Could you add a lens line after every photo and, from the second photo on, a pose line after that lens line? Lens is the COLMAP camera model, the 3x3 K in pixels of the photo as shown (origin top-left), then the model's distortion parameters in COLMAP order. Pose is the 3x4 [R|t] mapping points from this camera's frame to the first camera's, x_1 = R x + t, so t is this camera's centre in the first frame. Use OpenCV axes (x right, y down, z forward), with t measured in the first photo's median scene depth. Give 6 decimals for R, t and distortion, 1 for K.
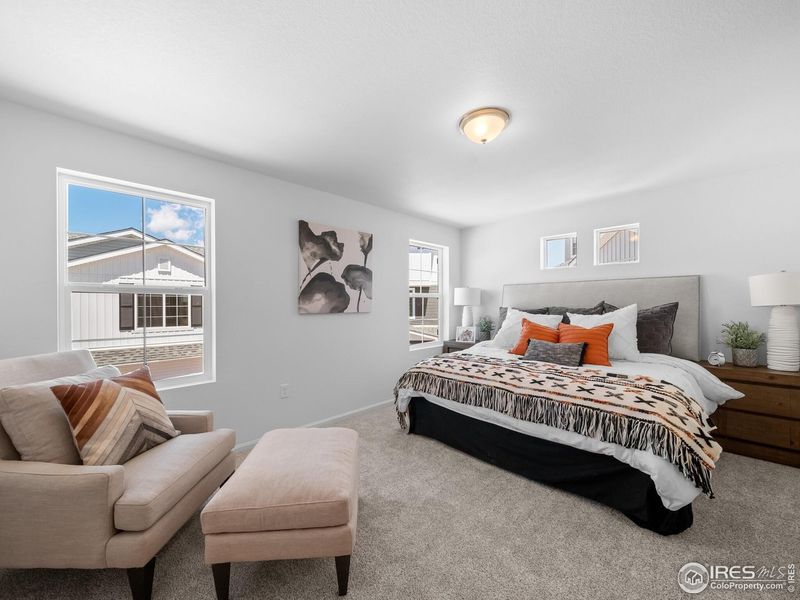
lens RADIAL K [[363.2, 0, 399.6], [0, 363.2, 302.1], [0, 0, 1]] dist [-0.000651, -0.000001]
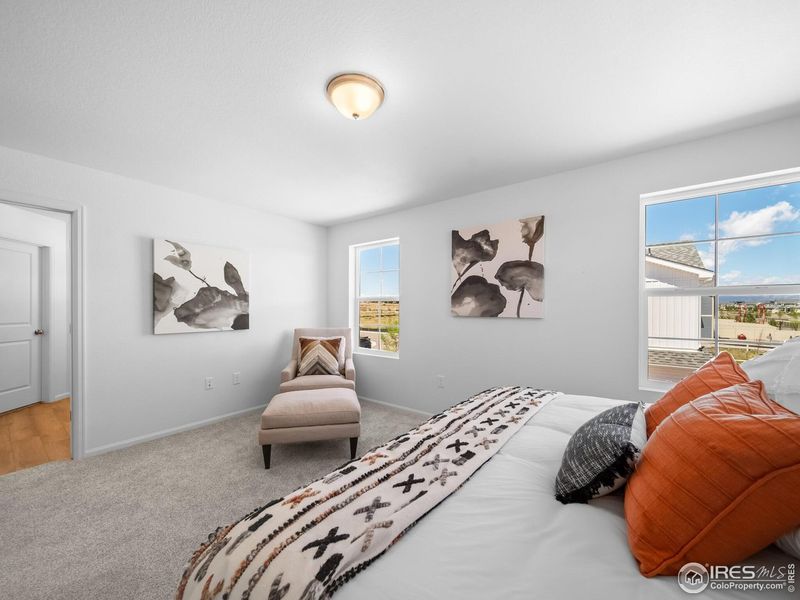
lens RADIAL K [[325.3, 0, 400.1], [0, 325.3, 303.4], [0, 0, 1]] dist [0.000258, -0.000310]
pose [[0.020959, -0.004392, -0.999771, 0.653619], [0.002869, 0.999987, -0.004333, -0.002055], [0.999776, -0.002777, 0.020971, 0.757695]]
